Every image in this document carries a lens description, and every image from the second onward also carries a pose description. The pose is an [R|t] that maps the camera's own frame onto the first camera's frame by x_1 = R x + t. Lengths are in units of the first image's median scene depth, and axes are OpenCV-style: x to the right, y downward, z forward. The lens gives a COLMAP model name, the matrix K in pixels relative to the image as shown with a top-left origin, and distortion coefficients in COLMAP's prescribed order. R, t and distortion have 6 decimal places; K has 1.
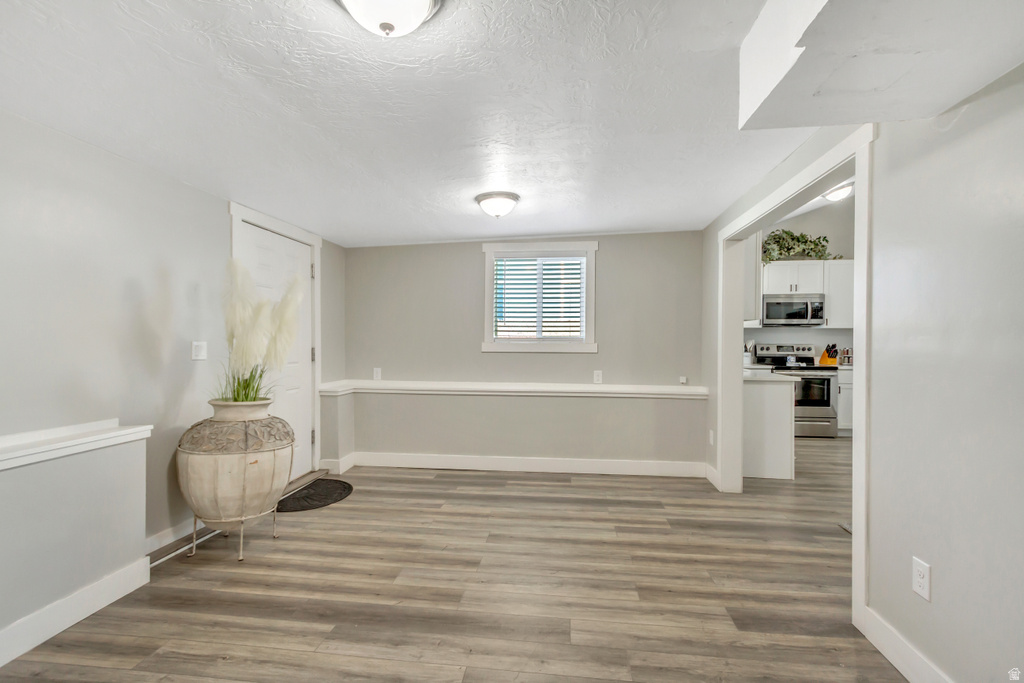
lens RADIAL K [[469.6, 0, 512.1], [0, 469.6, 343.4], [0, 0, 1]] dist [0.002096, 0.000000]
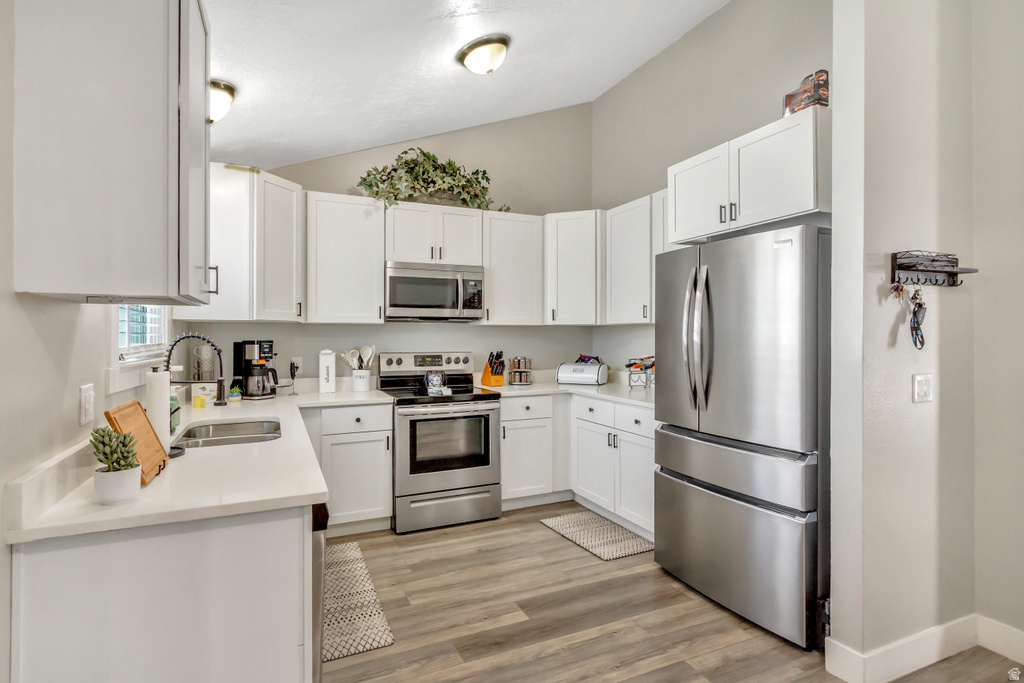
lens RADIAL K [[516.5, 0, 510.6], [0, 516.5, 337.3], [0, 0, 1]] dist [0.002217, 0.000525]
pose [[0.858395, -0.007717, 0.512932, 0.354965], [0.010484, 0.999942, -0.002500, -0.014855], [-0.512883, 0.007524, 0.858426, 0.421413]]
